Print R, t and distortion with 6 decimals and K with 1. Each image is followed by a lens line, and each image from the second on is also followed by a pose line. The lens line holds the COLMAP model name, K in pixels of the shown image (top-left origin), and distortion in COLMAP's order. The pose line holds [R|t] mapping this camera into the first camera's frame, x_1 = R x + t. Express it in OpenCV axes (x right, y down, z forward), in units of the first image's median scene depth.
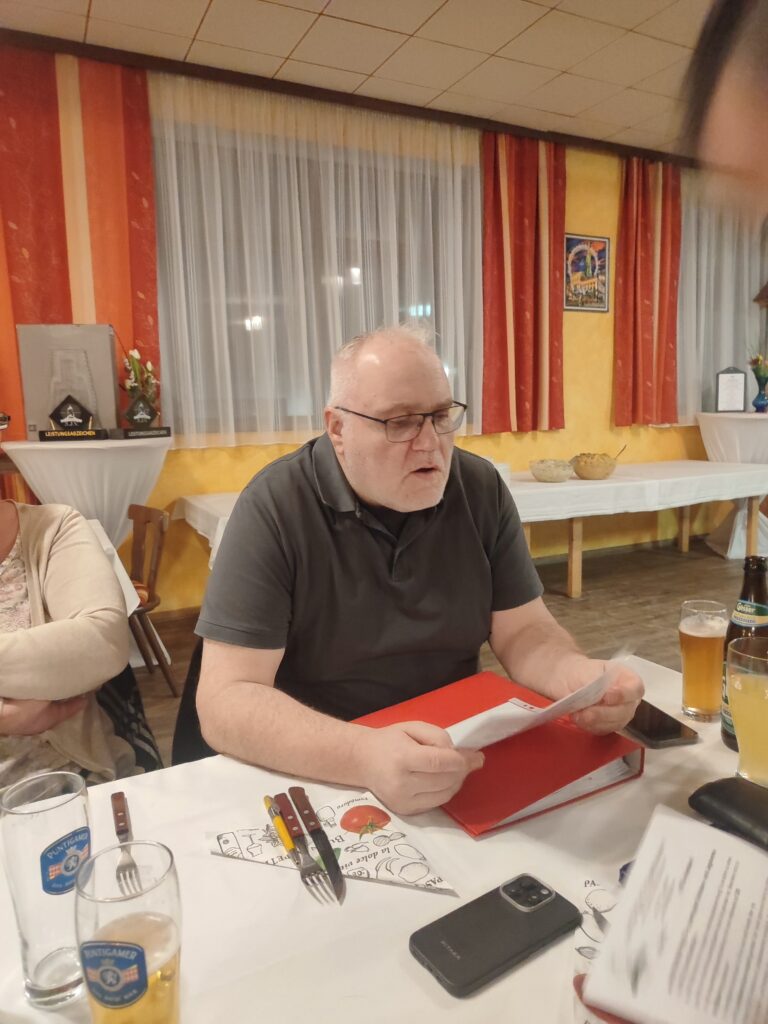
lens RADIAL K [[697.3, 0, 384.0], [0, 697.3, 512.0], [0, 0, 1]] dist [-0.002142, 0.001088]
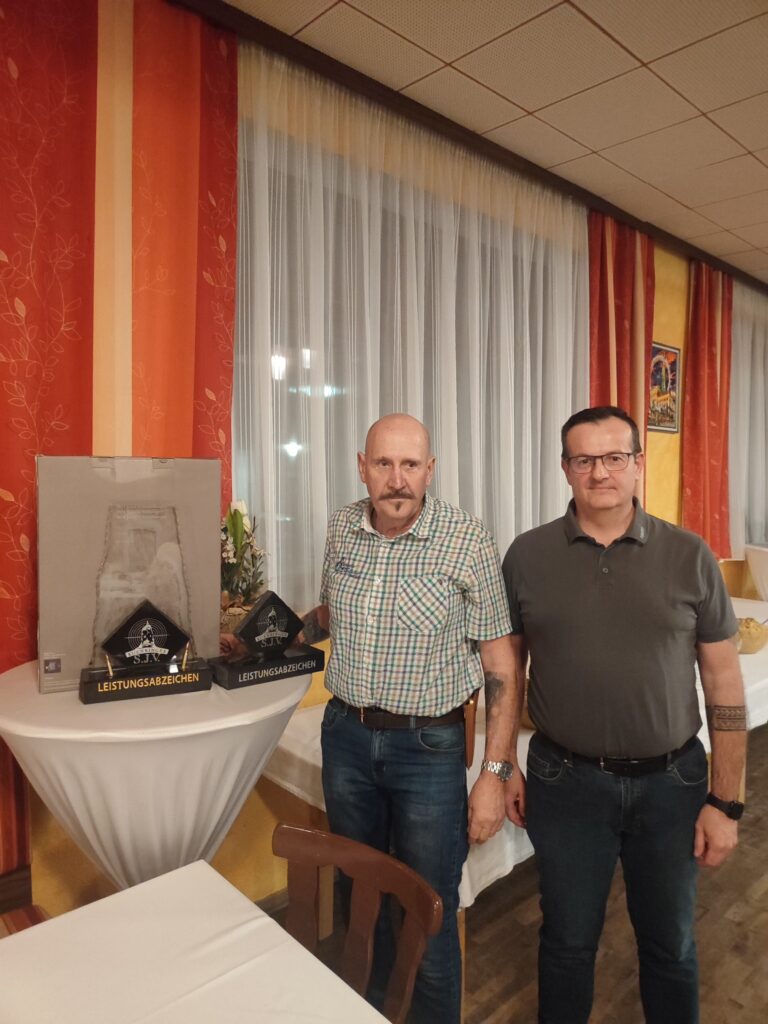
lens RADIAL K [[697.3, 0, 384.0], [0, 697.3, 512.0], [0, 0, 1]] dist [-0.002142, 0.001088]
pose [[0.962829, 0.019887, 0.269380, -0.325783], [0.007192, 0.995045, -0.099166, -0.138332], [-0.270017, 0.097417, 0.957915, 0.368062]]
